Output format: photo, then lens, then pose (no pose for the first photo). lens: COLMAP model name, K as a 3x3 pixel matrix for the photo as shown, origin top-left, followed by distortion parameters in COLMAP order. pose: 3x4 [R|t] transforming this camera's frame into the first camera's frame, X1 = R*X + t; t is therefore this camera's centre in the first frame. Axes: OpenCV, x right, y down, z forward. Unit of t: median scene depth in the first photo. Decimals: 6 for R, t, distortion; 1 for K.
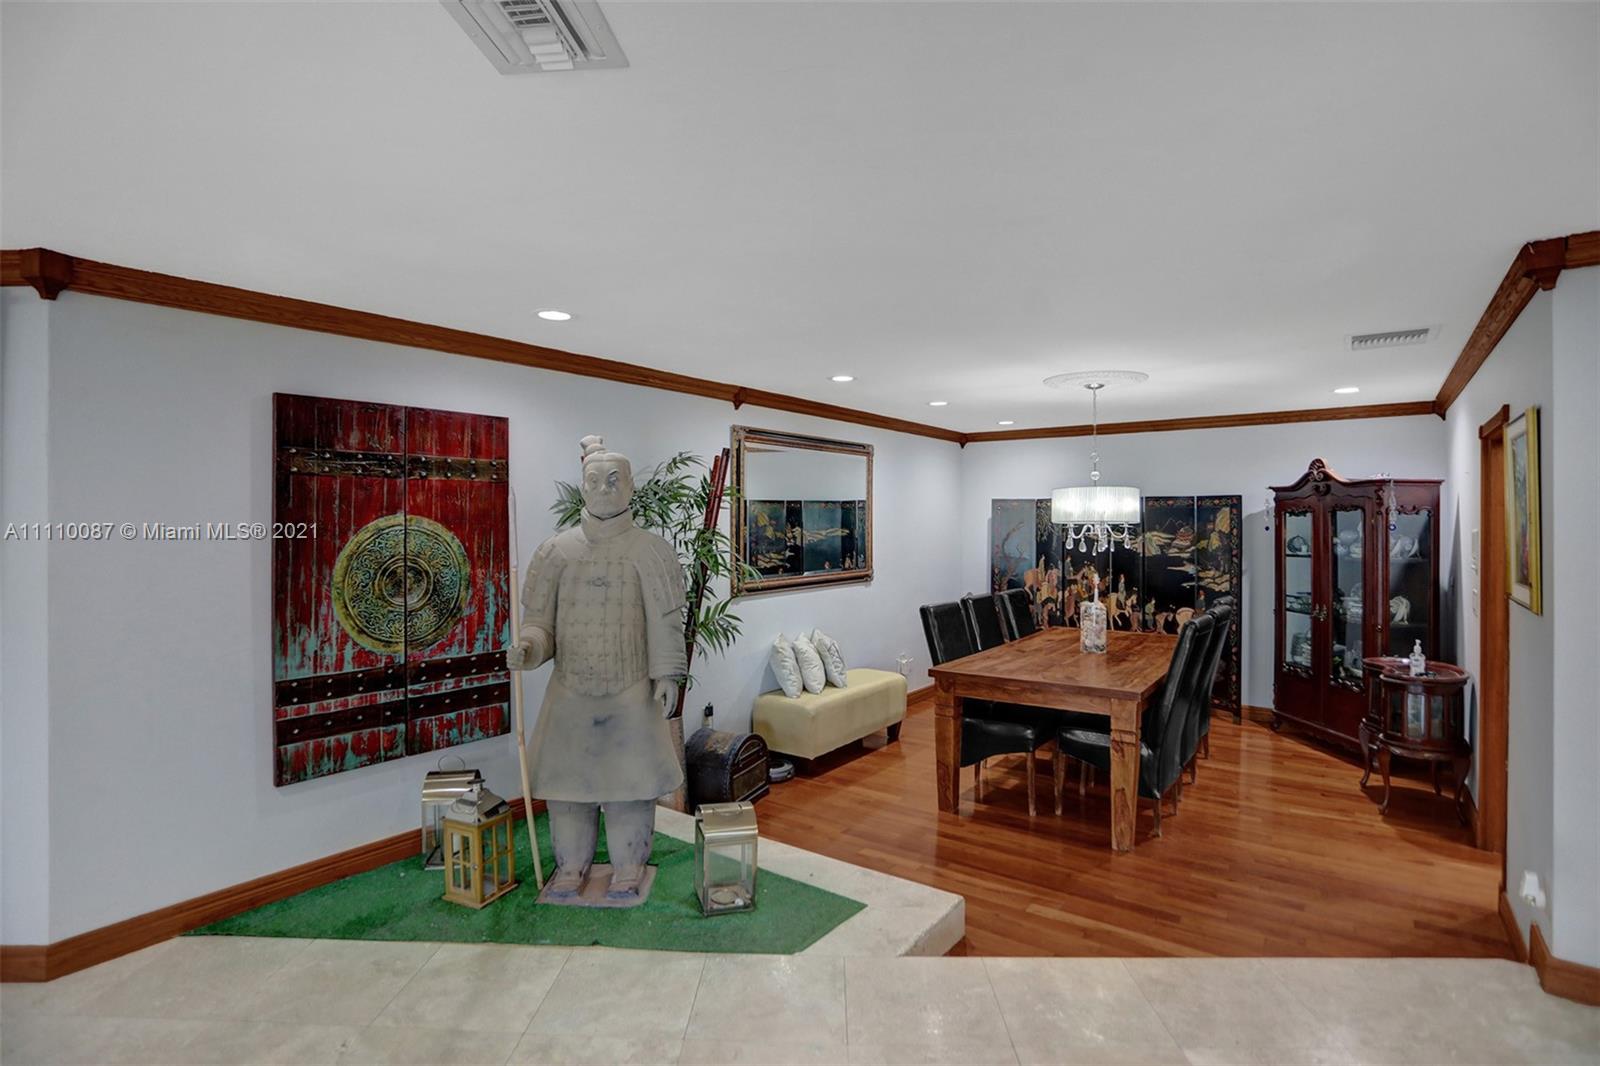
lens RADIAL K [[802.6, 0, 788.5], [0, 802.6, 523.1], [0, 0, 1]] dist [-0.068931, 0.033769]
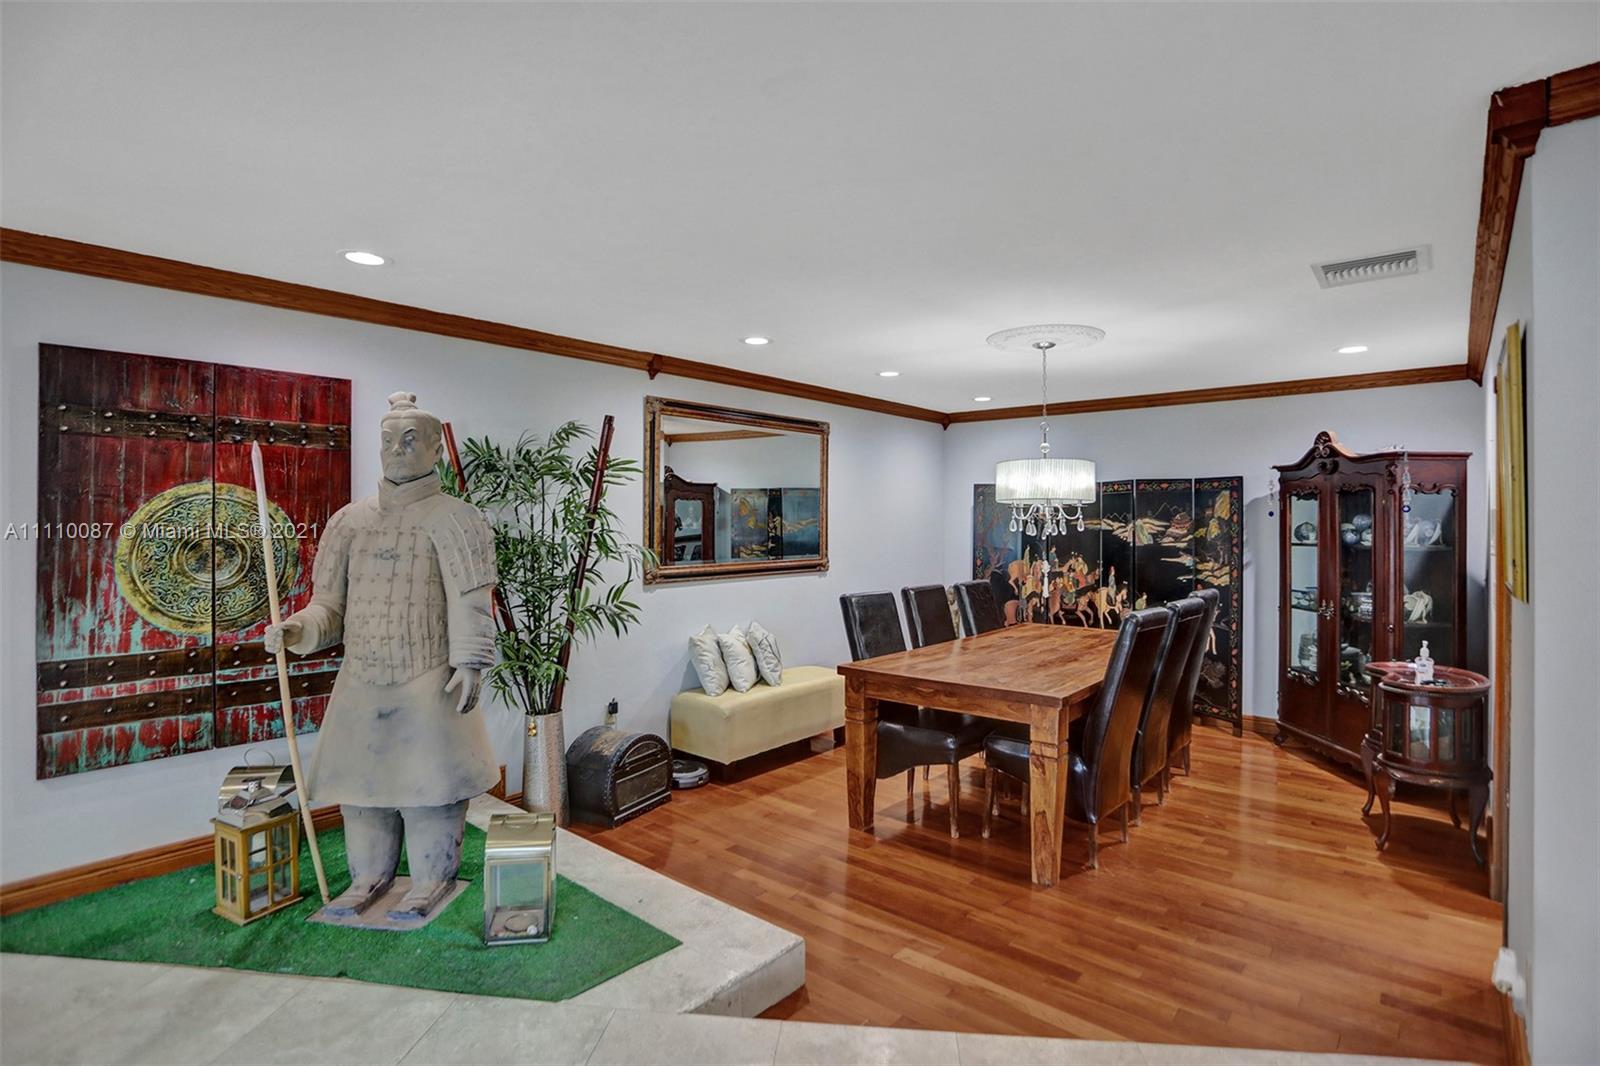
lens RADIAL K [[796.6, 0, 794.6], [0, 796.6, 521.2], [0, 0, 1]] dist [-0.067623, 0.032053]
pose [[0.997252, 0.003364, -0.074003, 0.187969], [-0.003673, 0.999985, -0.004052, 0.026832], [0.073988, 0.004313, 0.997250, 0.122231]]
